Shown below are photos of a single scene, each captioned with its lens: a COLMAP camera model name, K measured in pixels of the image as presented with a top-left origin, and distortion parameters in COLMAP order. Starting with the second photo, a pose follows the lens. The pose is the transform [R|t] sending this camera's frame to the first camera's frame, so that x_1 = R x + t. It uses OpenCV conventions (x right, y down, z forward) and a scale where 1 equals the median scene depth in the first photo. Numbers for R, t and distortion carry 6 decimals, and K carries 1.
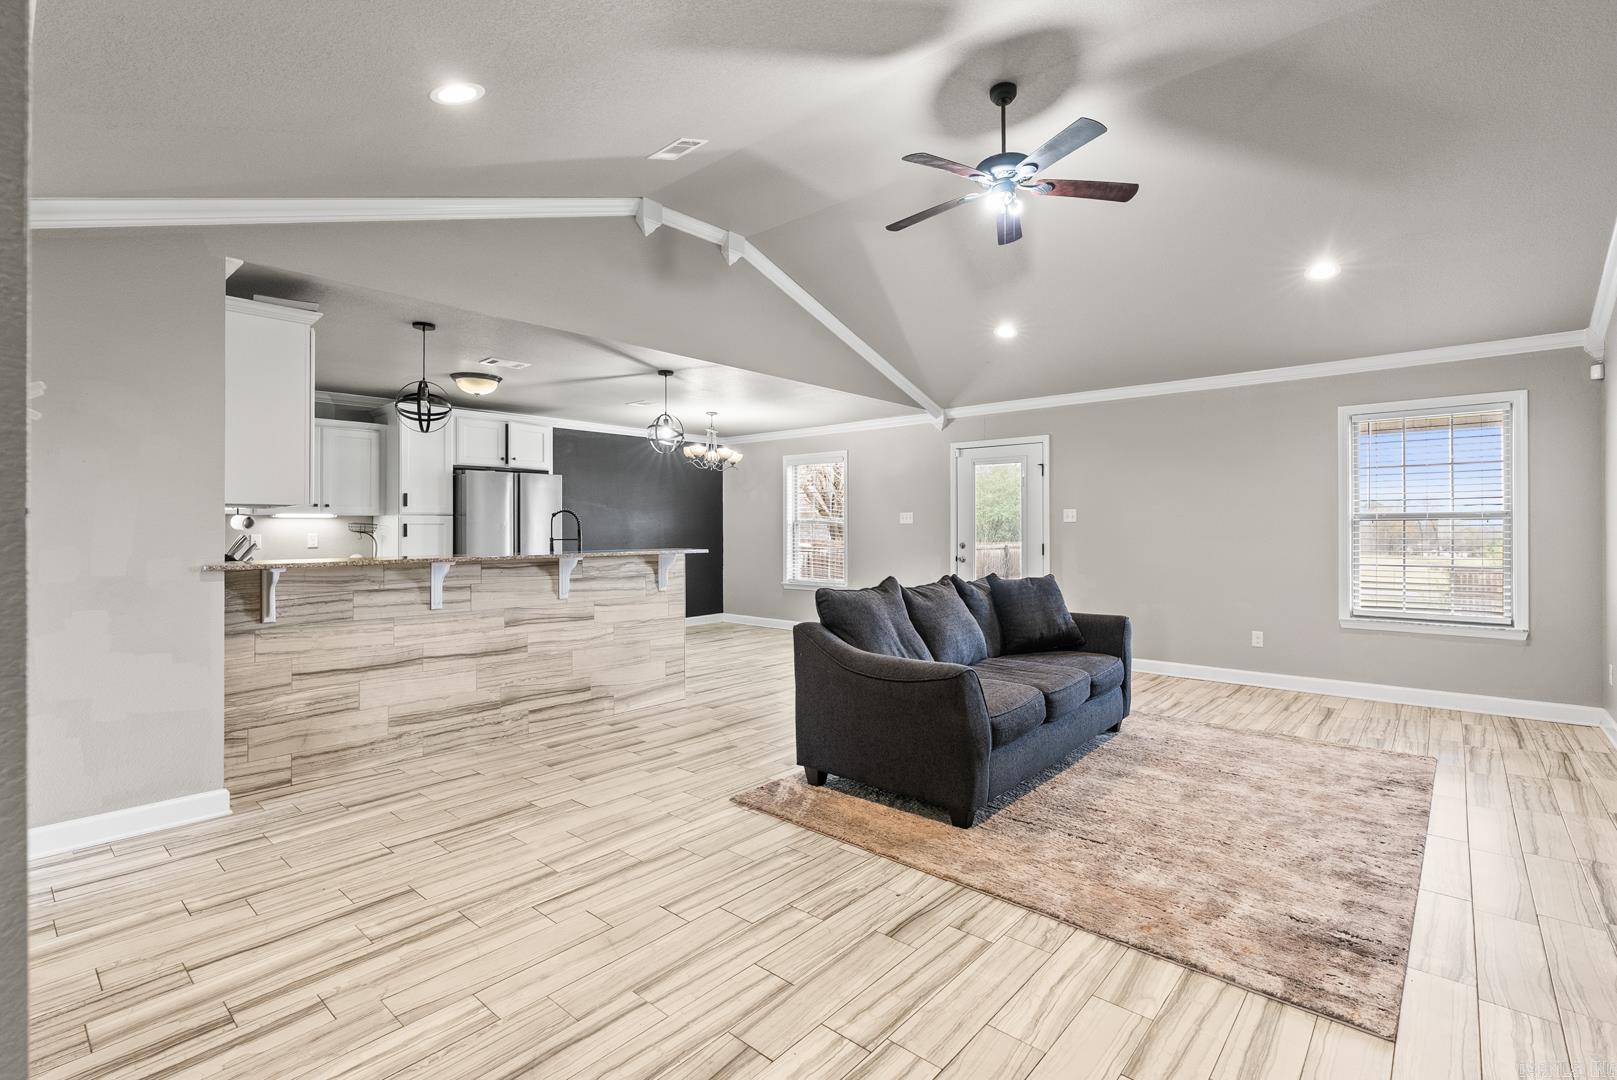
lens RADIAL K [[728.8, 0, 818.9], [0, 728.8, 526.9], [0, 0, 1]] dist [-0.006074, 0.000242]
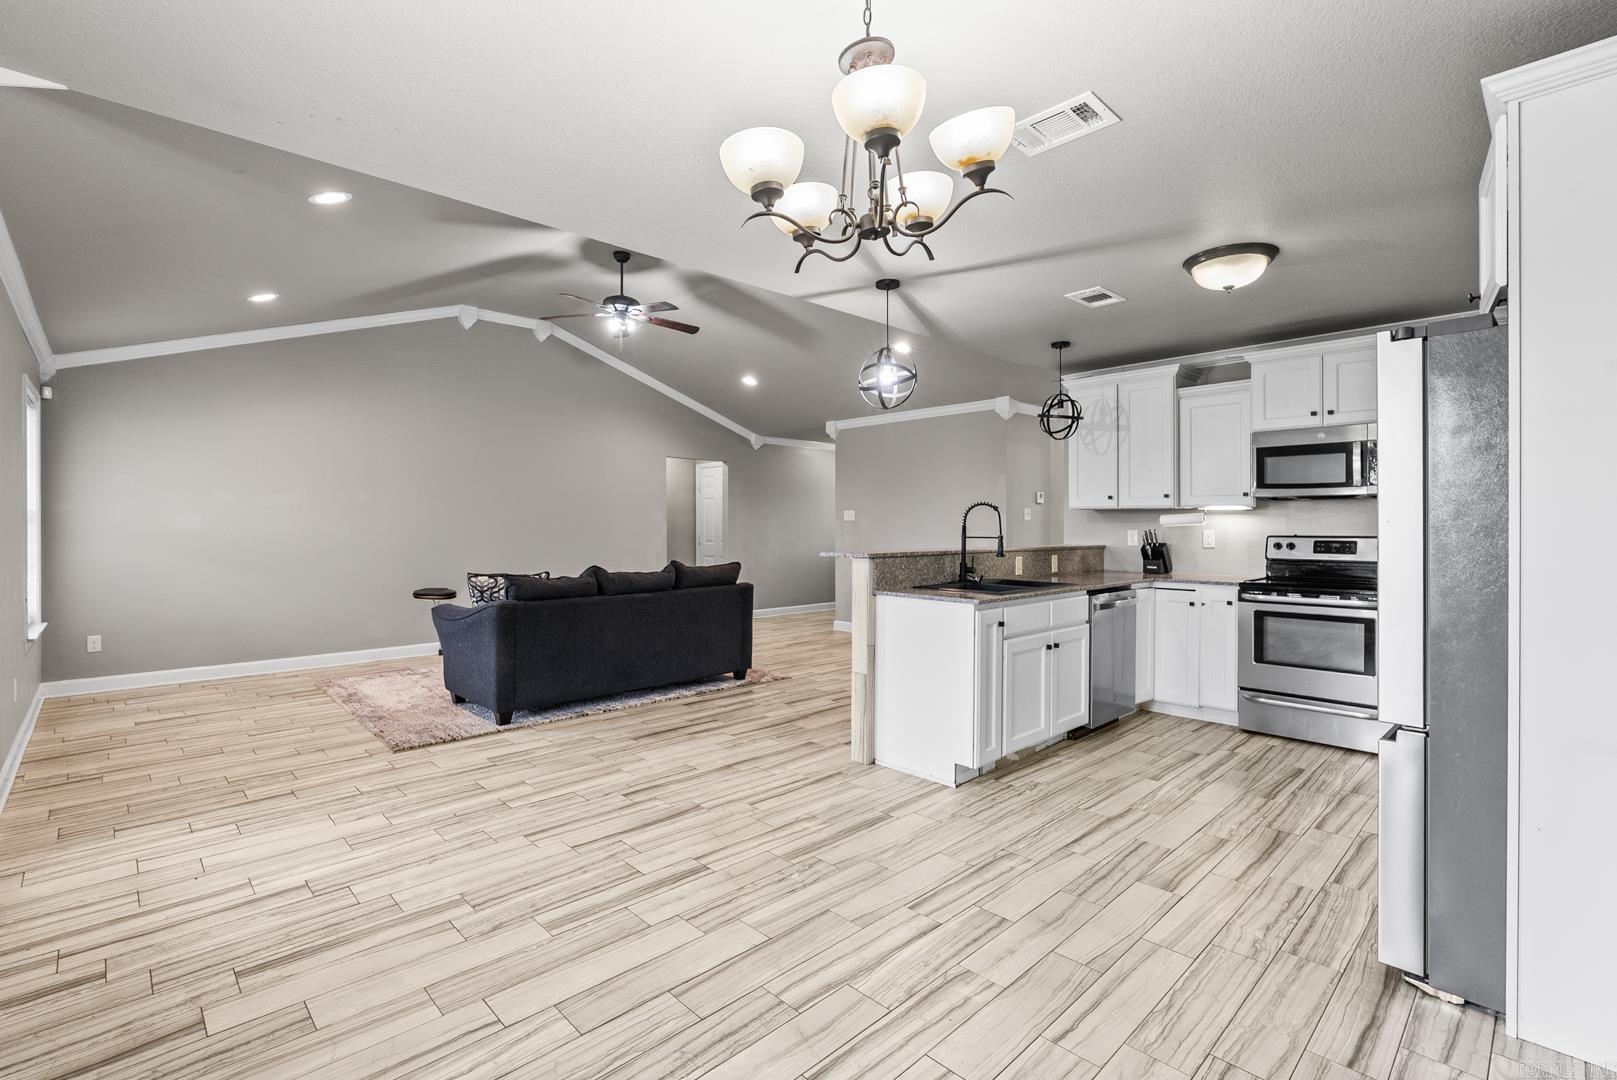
lens RADIAL K [[728.8, 0, 811.1], [0, 728.8, 529.1], [0, 0, 1]] dist [-0.006074, 0.000242]
pose [[-0.996782, 0.002278, 0.080122, -0.253787], [0.002327, 0.999997, 0.000516, 0.007005], [-0.080120, 0.000700, -0.996785, 2.197396]]
